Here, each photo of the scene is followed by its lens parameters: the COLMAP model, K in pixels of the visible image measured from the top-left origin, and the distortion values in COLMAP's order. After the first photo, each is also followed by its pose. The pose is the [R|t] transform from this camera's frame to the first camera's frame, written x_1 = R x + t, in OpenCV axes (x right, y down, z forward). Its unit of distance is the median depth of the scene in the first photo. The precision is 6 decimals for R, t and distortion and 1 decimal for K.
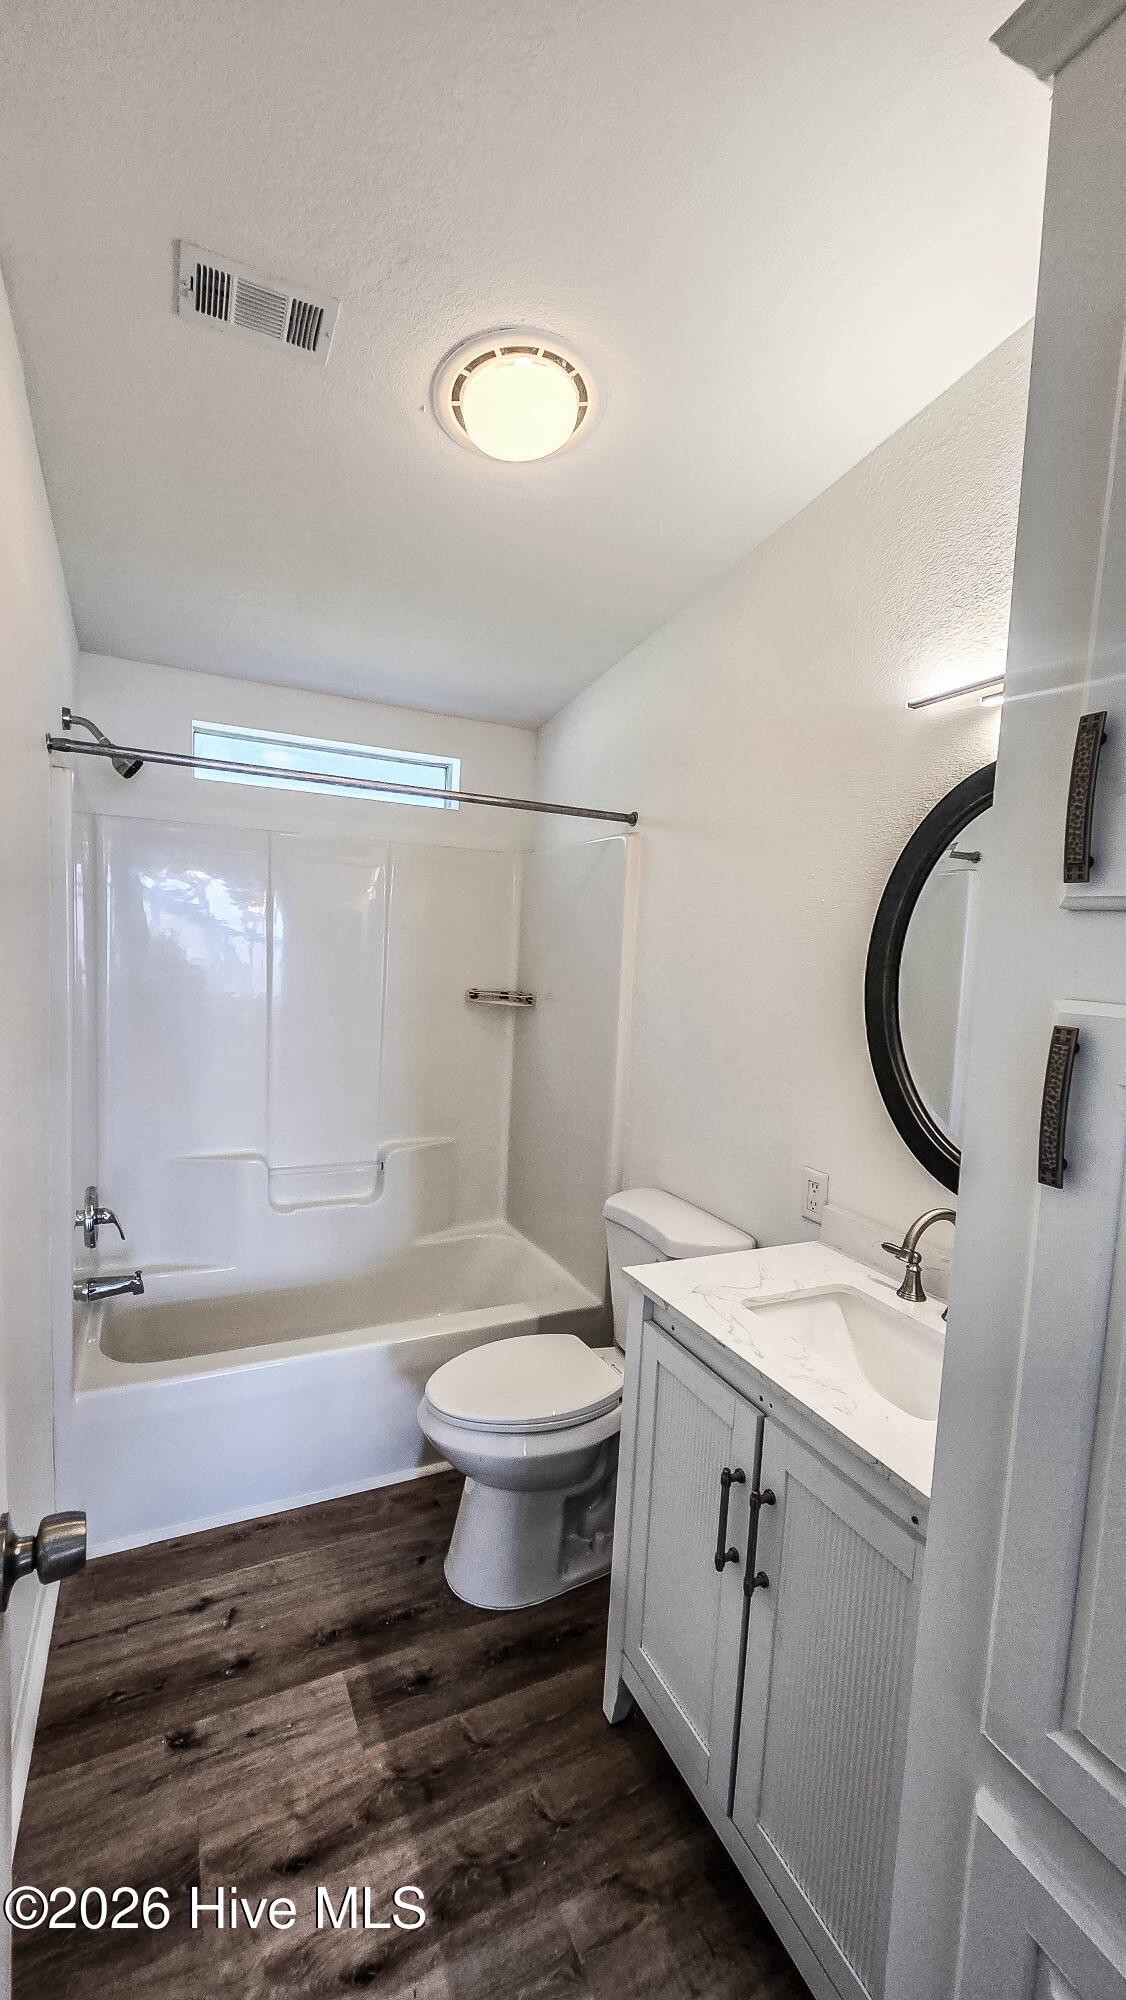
lens RADIAL K [[813.7, 0, 539.9], [0, 813.7, 1006.7], [0, 0, 1]] dist [-0.000860, -0.000139]
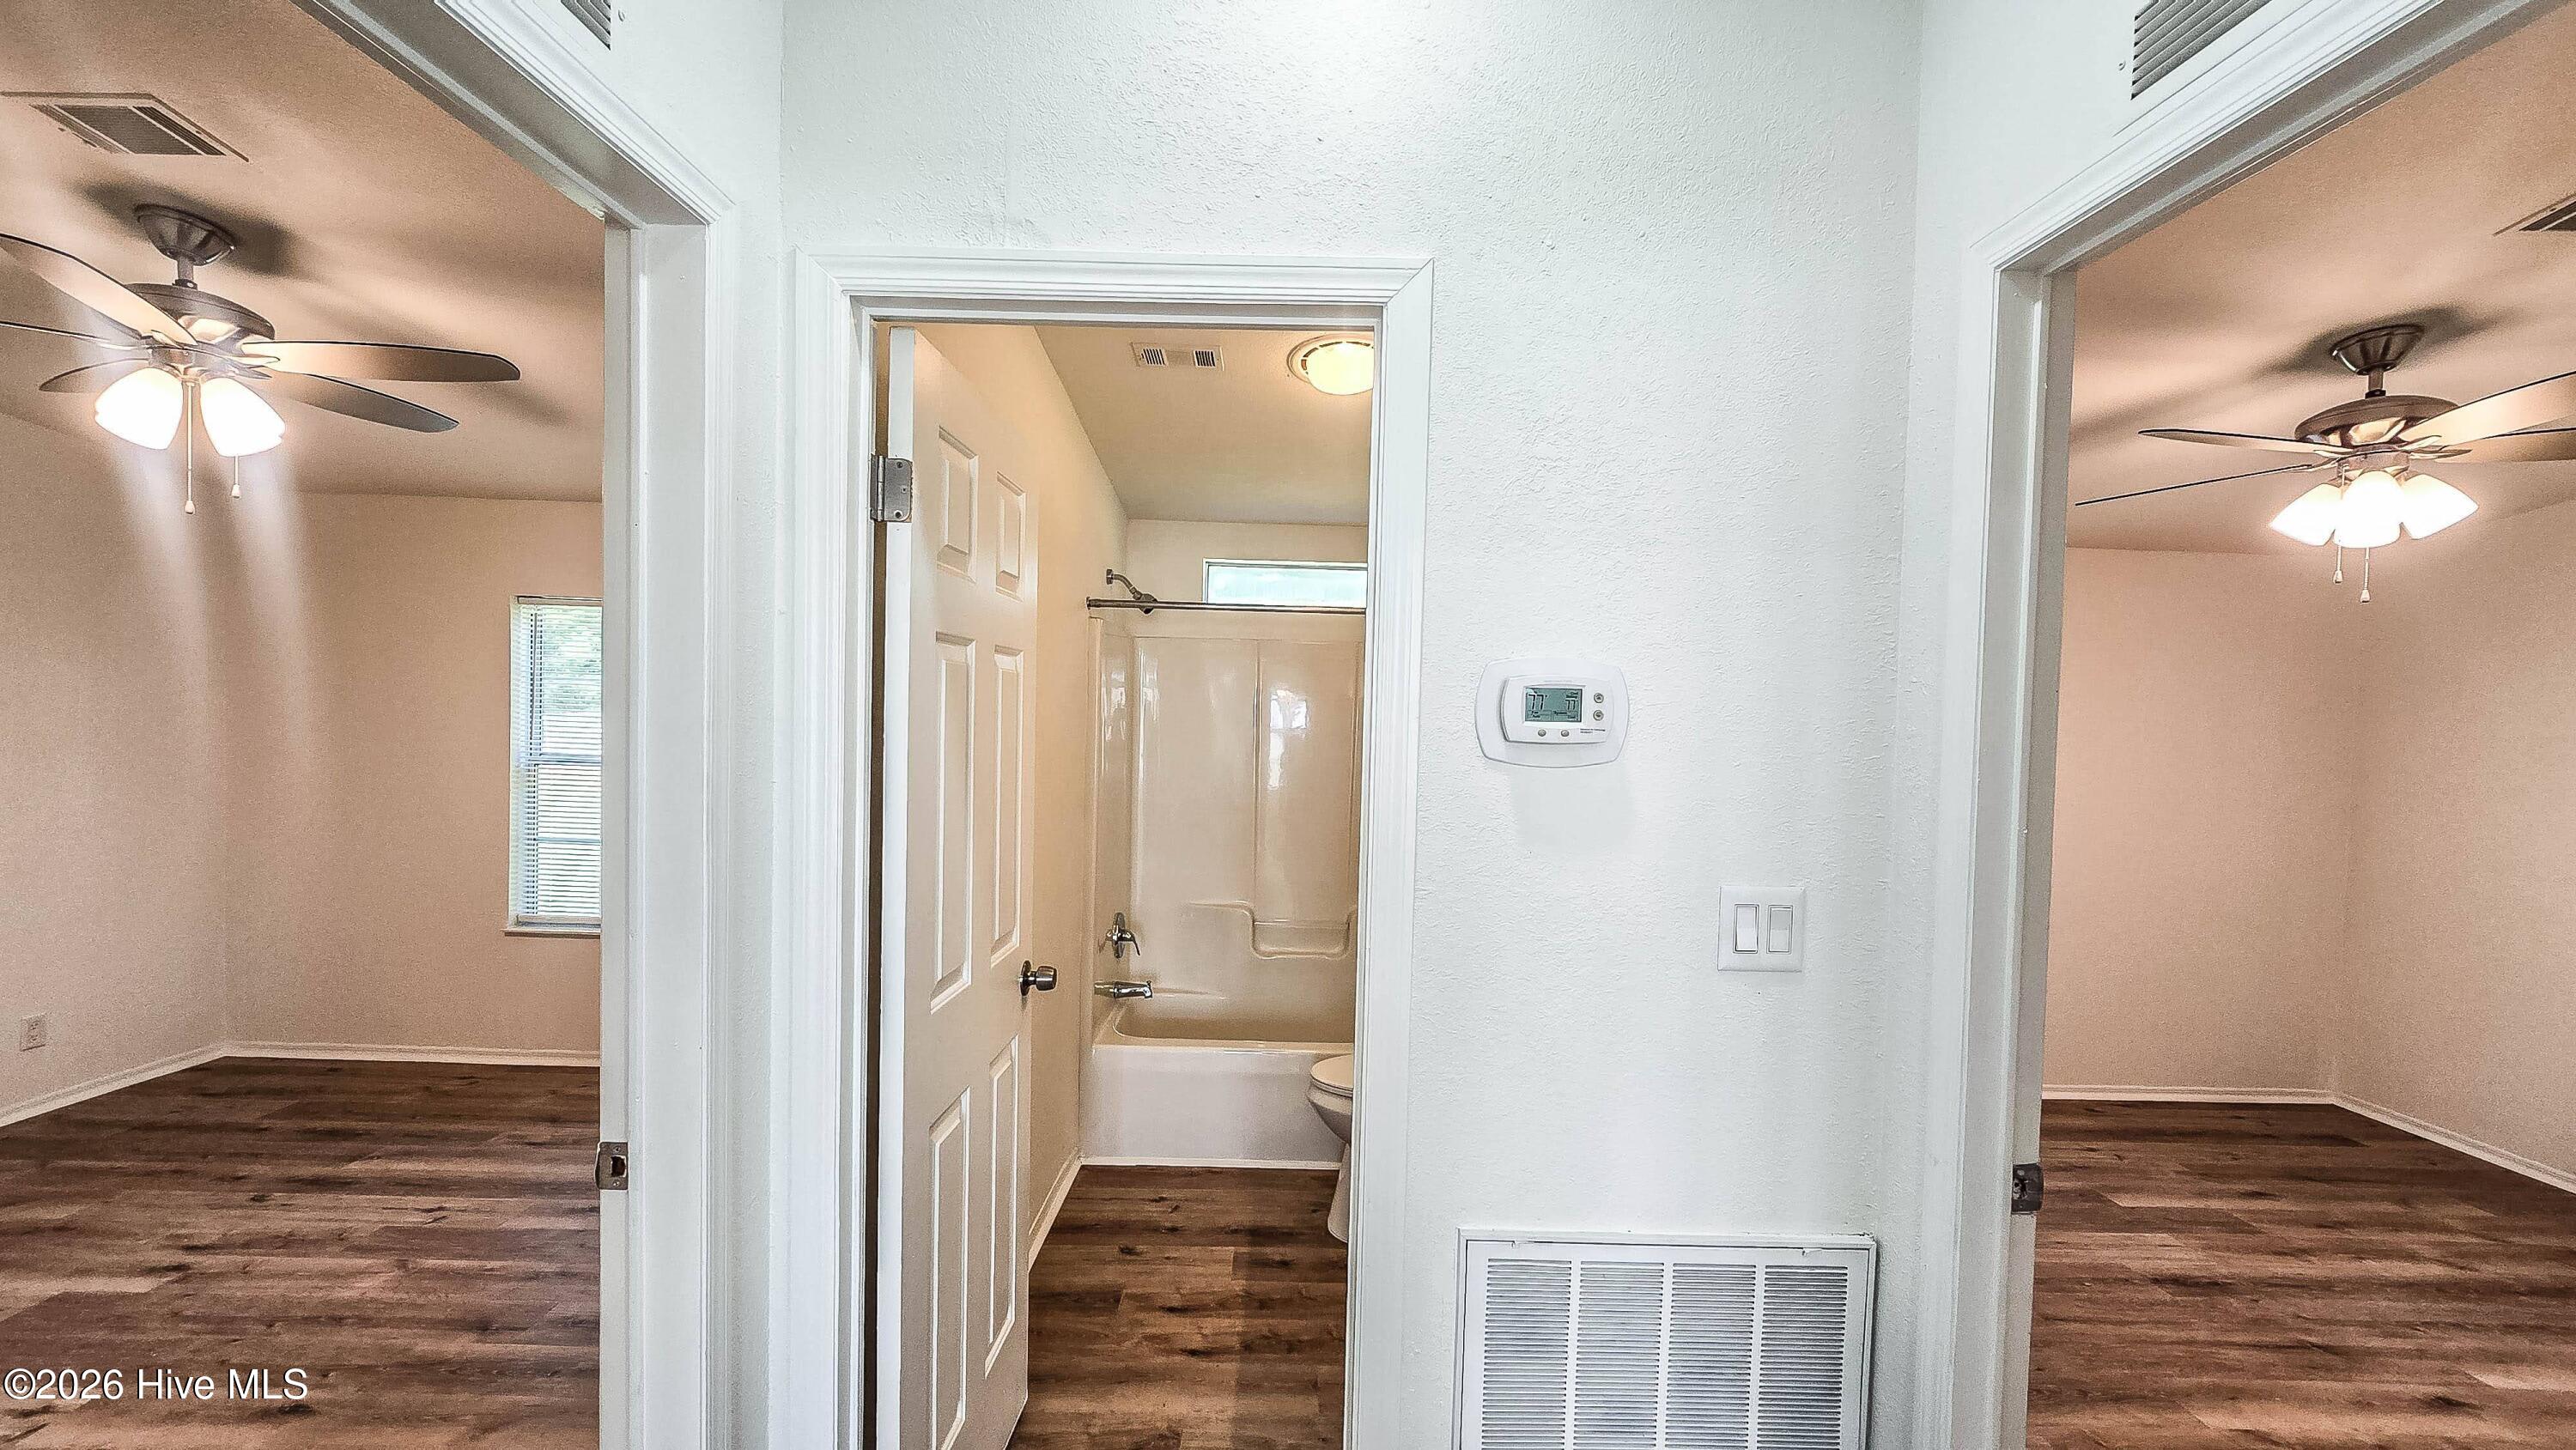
lens RADIAL K [[1048.0, 0, 1281.3], [0, 1048.0, 744.1], [0, 0, 1]] dist [-0.000860, -0.000139]
pose [[0.900936, -0.009470, -0.433850, 0.608983], [-0.022368, 0.997419, -0.068221, 0.075070], [0.433376, 0.071167, 0.898399, -0.632614]]
